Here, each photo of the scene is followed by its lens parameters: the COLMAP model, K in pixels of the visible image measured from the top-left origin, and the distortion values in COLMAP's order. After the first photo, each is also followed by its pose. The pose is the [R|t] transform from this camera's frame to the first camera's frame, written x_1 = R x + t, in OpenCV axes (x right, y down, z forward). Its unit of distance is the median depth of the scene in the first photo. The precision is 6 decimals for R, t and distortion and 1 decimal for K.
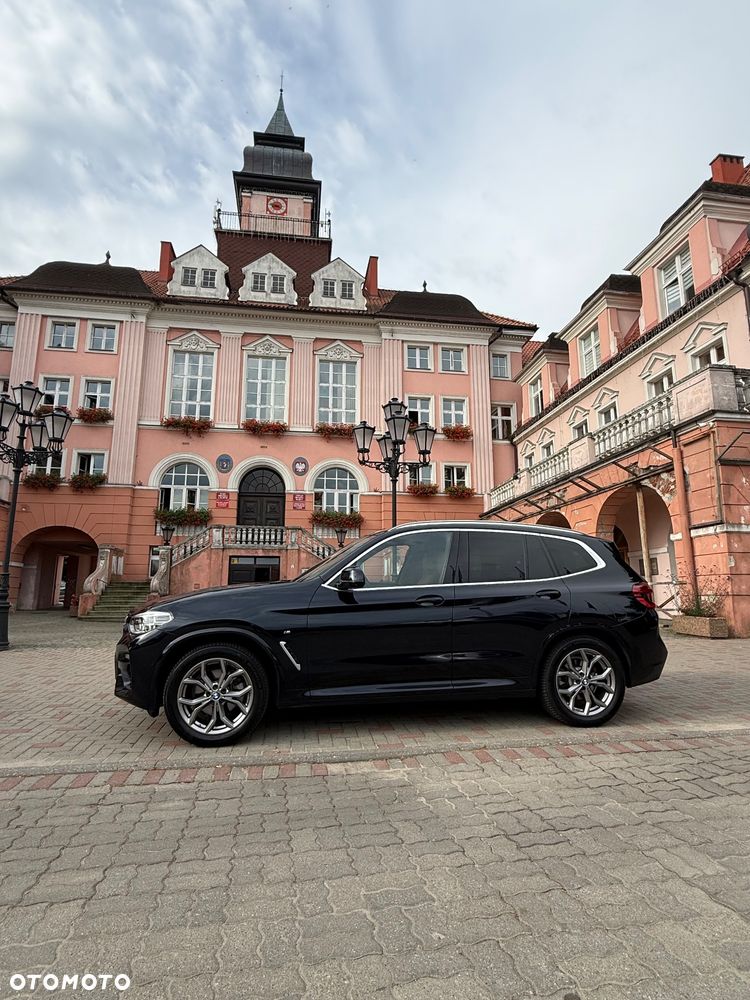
lens RADIAL K [[531.2, 0, 376.9], [0, 531.2, 504.2], [0, 0, 1]] dist [-0.005770, 0.003901]
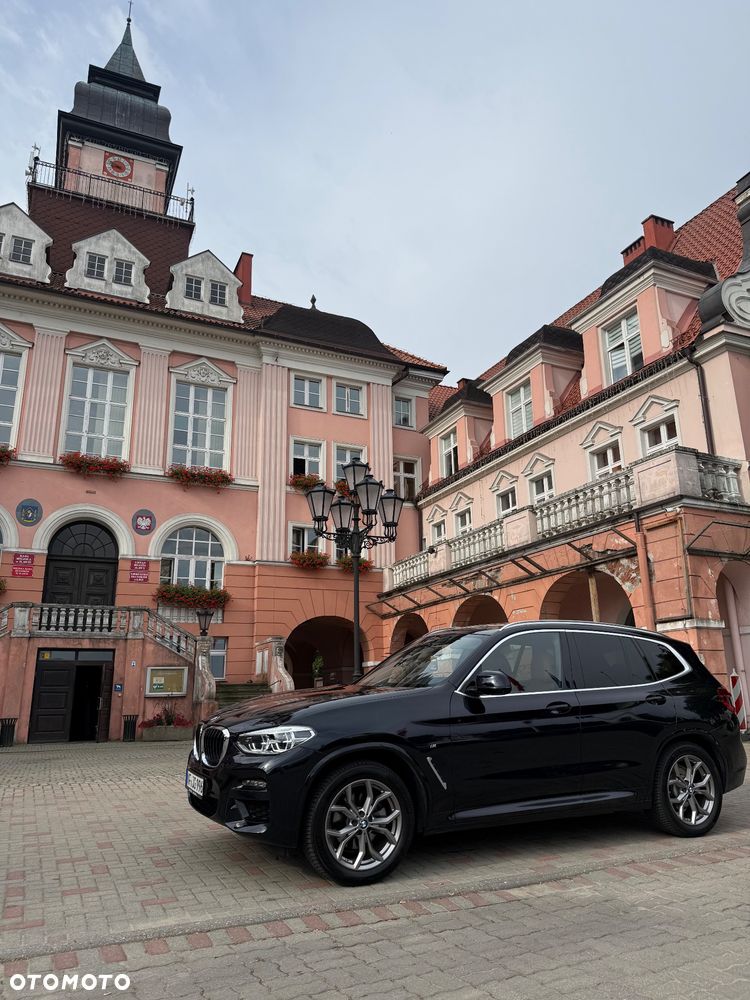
lens RADIAL K [[721.9, 0, 375.9], [0, 721.9, 504.9], [0, 0, 1]] dist [0.044058, -0.057351]
pose [[0.958731, 0.060271, 0.277852, -0.143786], [-0.033986, 0.994560, -0.098467, -0.009742], [-0.282275, 0.084960, 0.955564, -0.043161]]
